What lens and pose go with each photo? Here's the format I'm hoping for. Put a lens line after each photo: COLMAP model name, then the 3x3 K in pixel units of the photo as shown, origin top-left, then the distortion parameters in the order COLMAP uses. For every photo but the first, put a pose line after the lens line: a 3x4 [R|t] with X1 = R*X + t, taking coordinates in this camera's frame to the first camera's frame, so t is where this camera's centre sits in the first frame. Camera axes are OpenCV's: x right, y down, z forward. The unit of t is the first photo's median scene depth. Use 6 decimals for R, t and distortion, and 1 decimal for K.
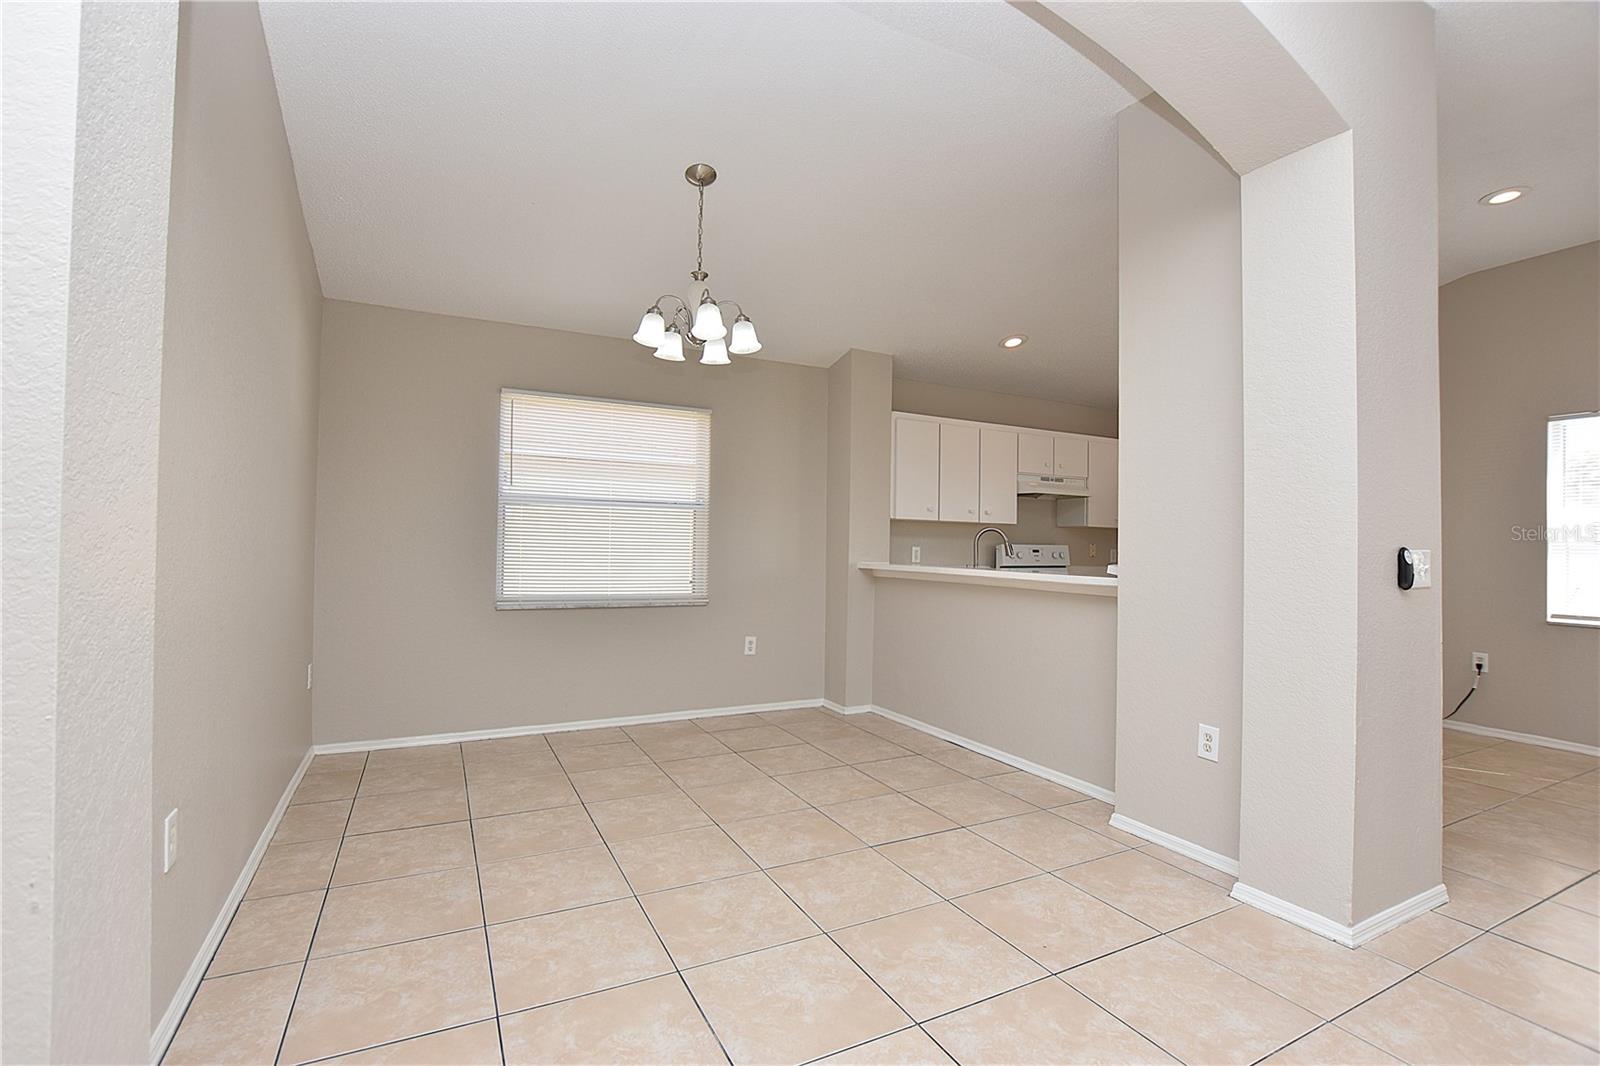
lens RADIAL K [[712.9, 0, 800.1], [0, 712.9, 542.5], [0, 0, 1]] dist [-0.027995, 0.003501]
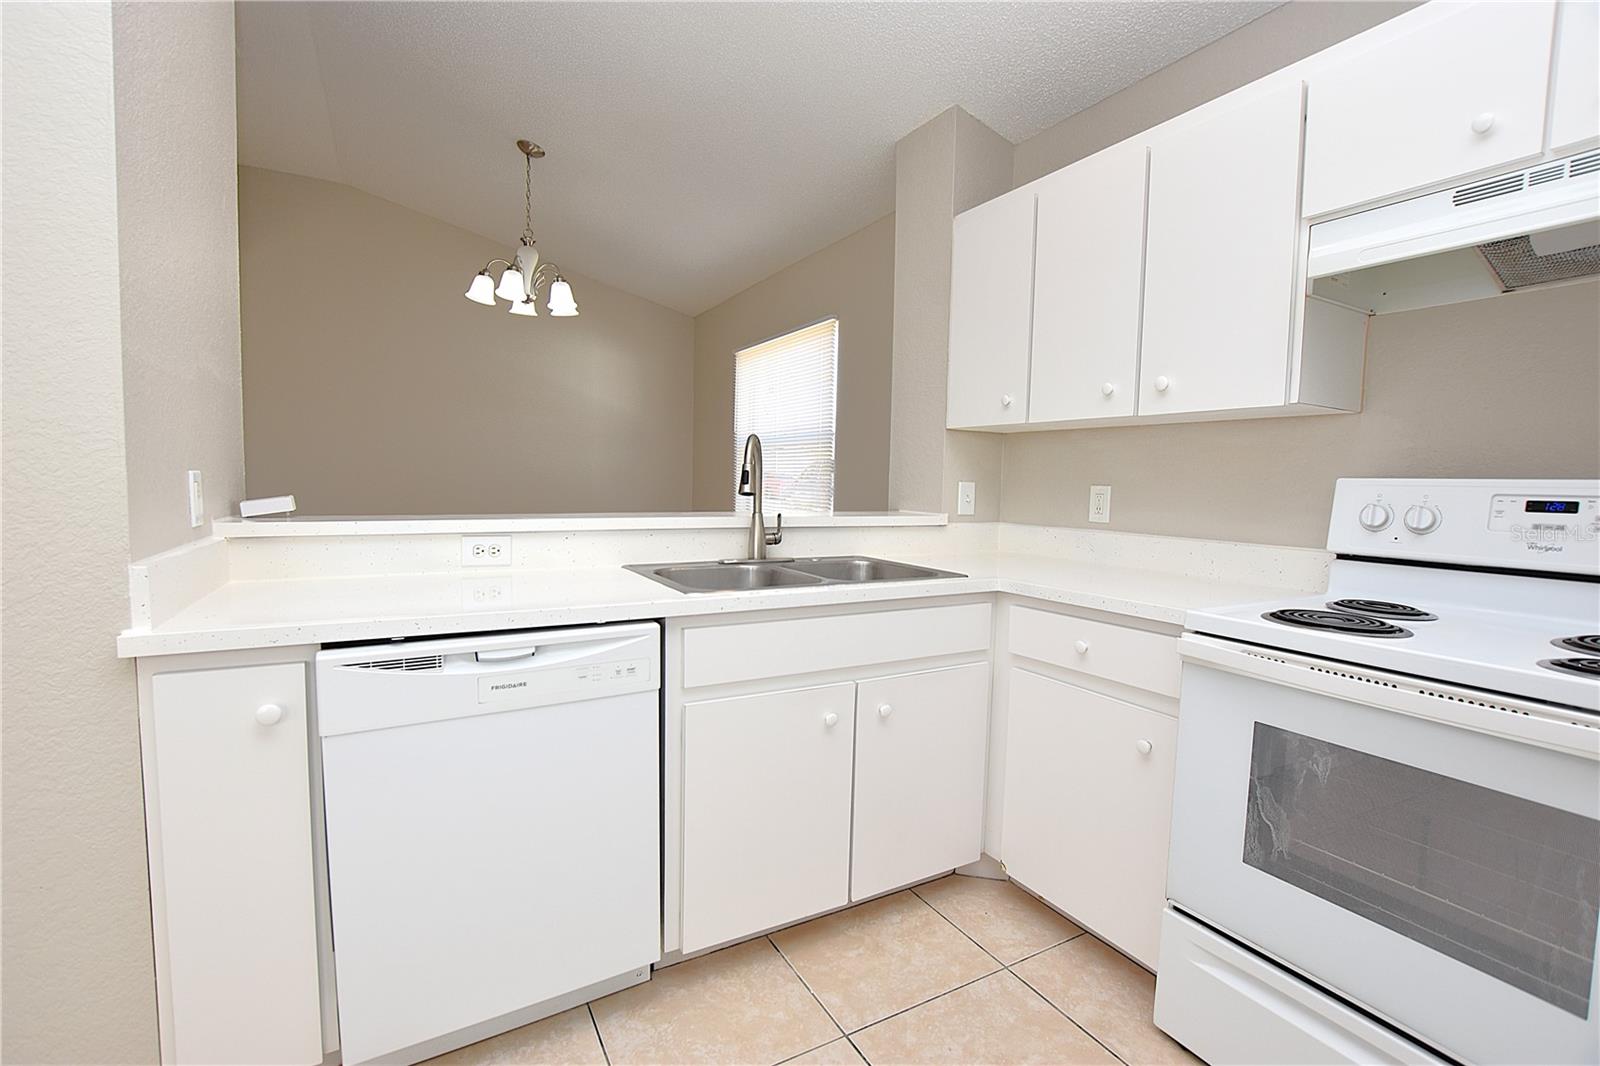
lens RADIAL K [[712.9, 0, 792.6], [0, 712.9, 532.4], [0, 0, 1]] dist [-0.027995, 0.003501]
pose [[0.024469, 0.058886, -0.997965, 0.597263], [-0.010889, 0.998220, 0.058634, 0.010917], [0.999641, 0.009432, 0.025067, 0.808447]]
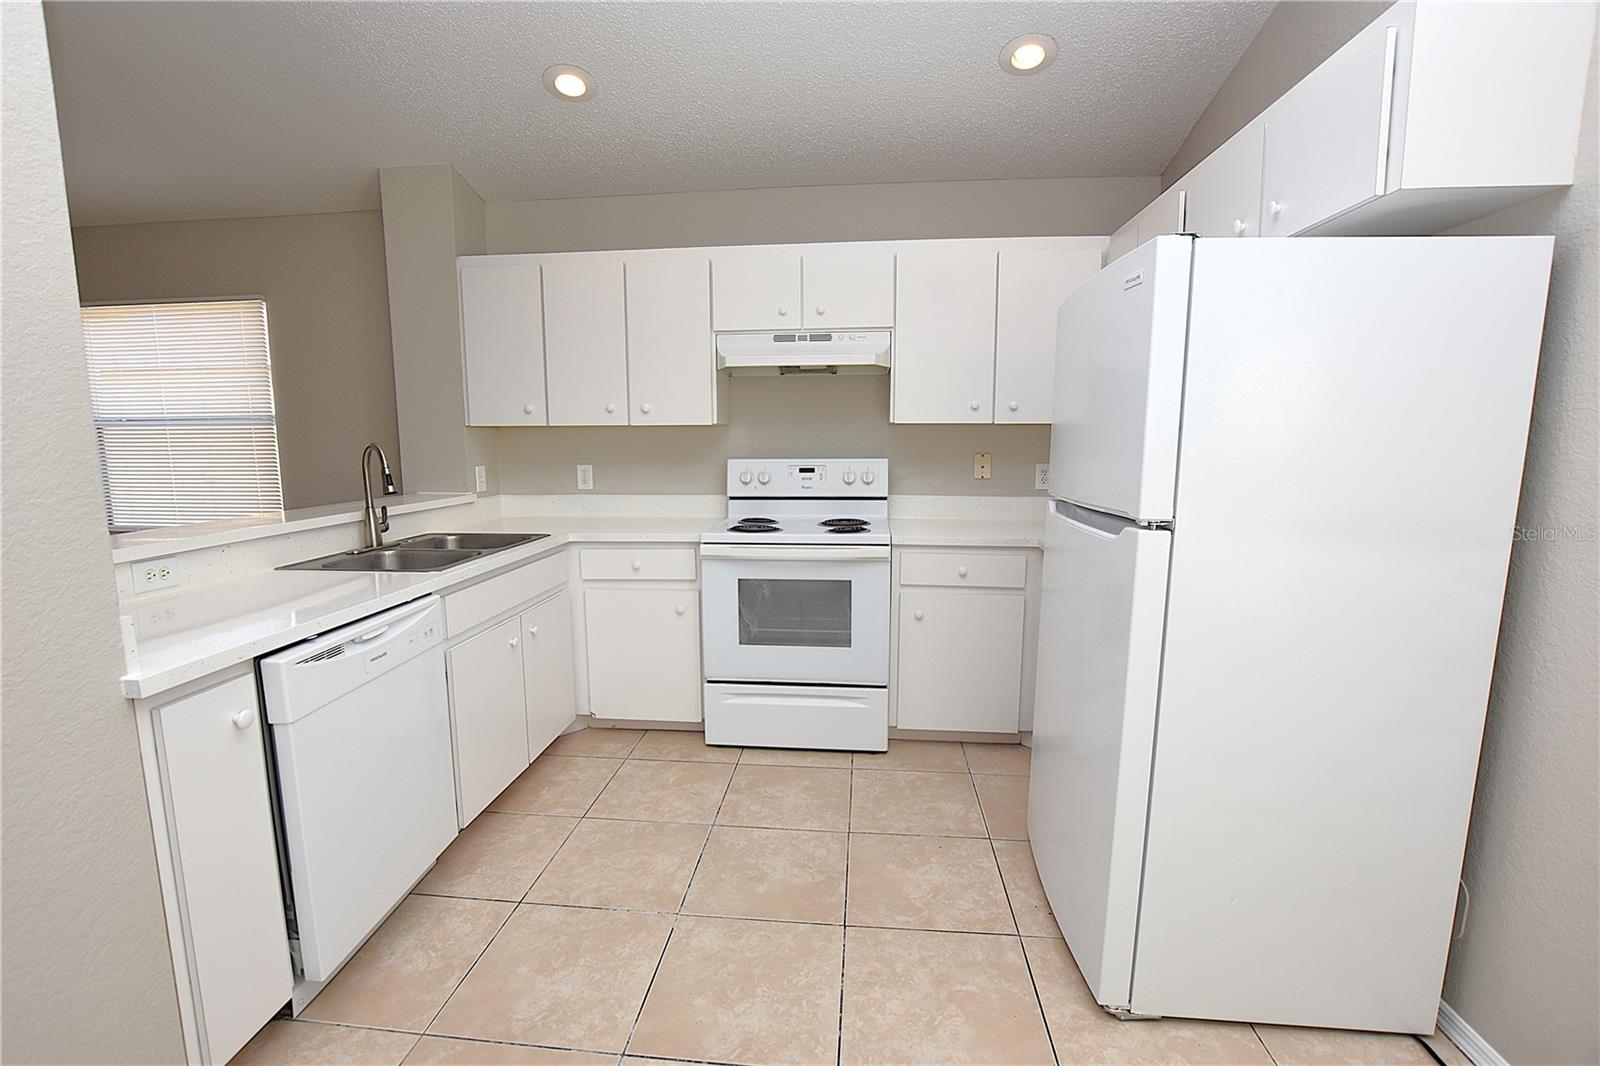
lens RADIAL K [[712.9, 0, 793.1], [0, 712.9, 528.4], [0, 0, 1]] dist [-0.027995, 0.003501]
pose [[0.837895, 0.050601, -0.543481, 0.683966], [0.022990, 0.991539, 0.127761, -0.015579], [0.545347, -0.119545, 0.829642, 0.563450]]
